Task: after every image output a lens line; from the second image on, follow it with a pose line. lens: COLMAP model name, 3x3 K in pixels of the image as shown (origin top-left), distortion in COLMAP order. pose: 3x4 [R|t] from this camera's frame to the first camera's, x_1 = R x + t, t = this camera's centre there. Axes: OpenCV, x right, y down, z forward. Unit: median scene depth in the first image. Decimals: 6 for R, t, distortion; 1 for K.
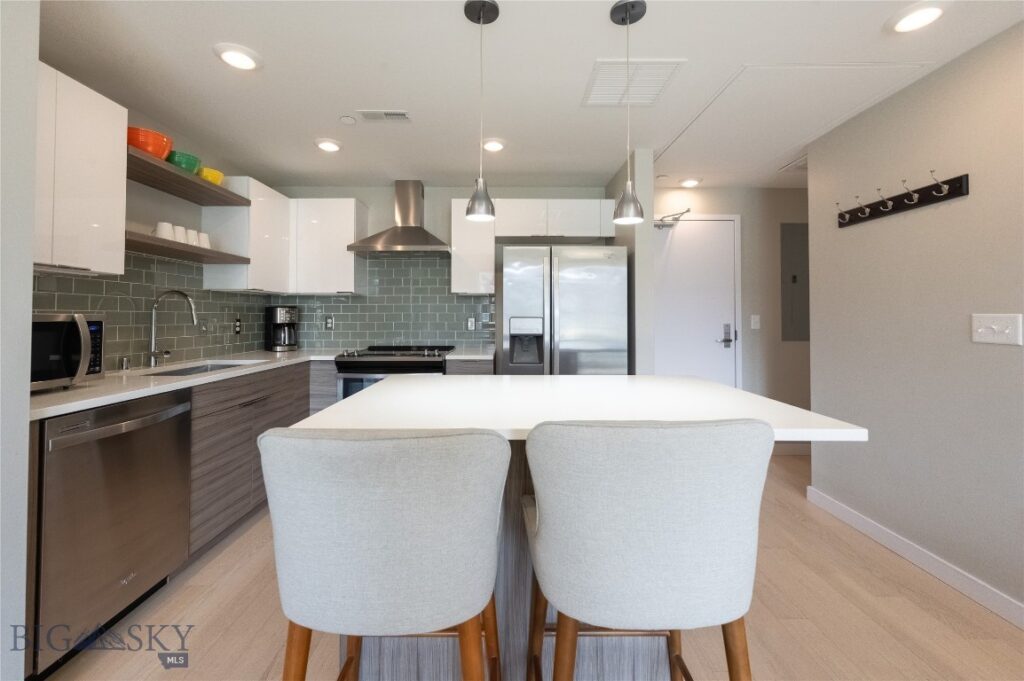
lens RADIAL K [[414.0, 0, 502.3], [0, 414.0, 305.6], [0, 0, 1]] dist [0.001636, -0.000725]
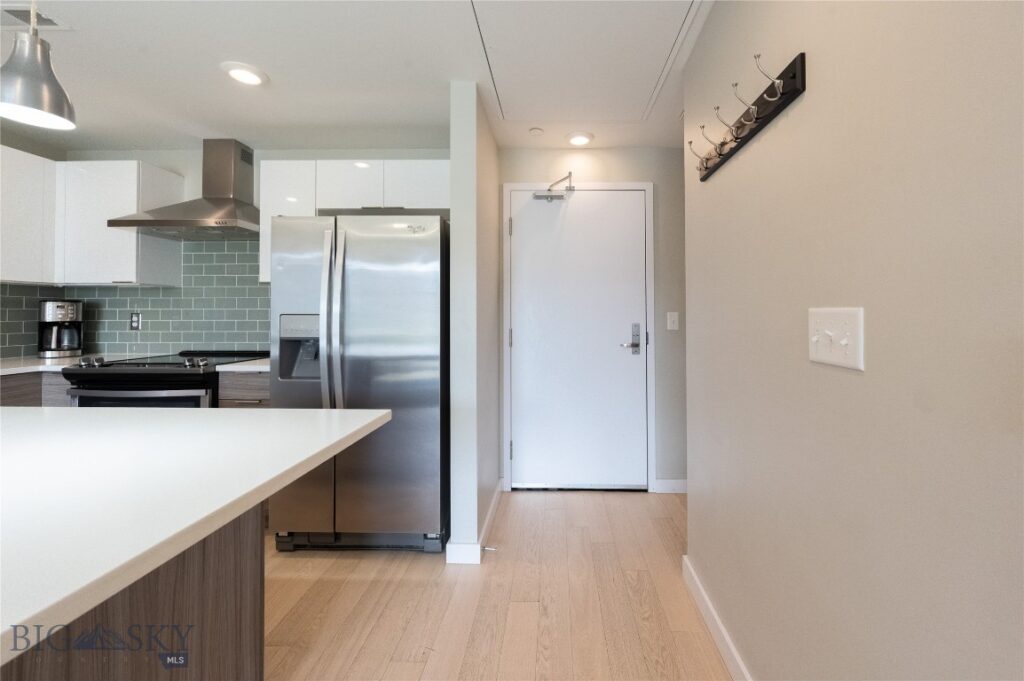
lens RADIAL K [[414.0, 0, 545.7], [0, 414.0, 308.7], [0, 0, 1]] dist [0.001636, -0.000725]
pose [[0.999803, 0.001256, -0.019808, 0.502671], [-0.001003, 0.999918, 0.012798, 0.008565], [0.019822, -0.012775, 0.999722, 0.281485]]
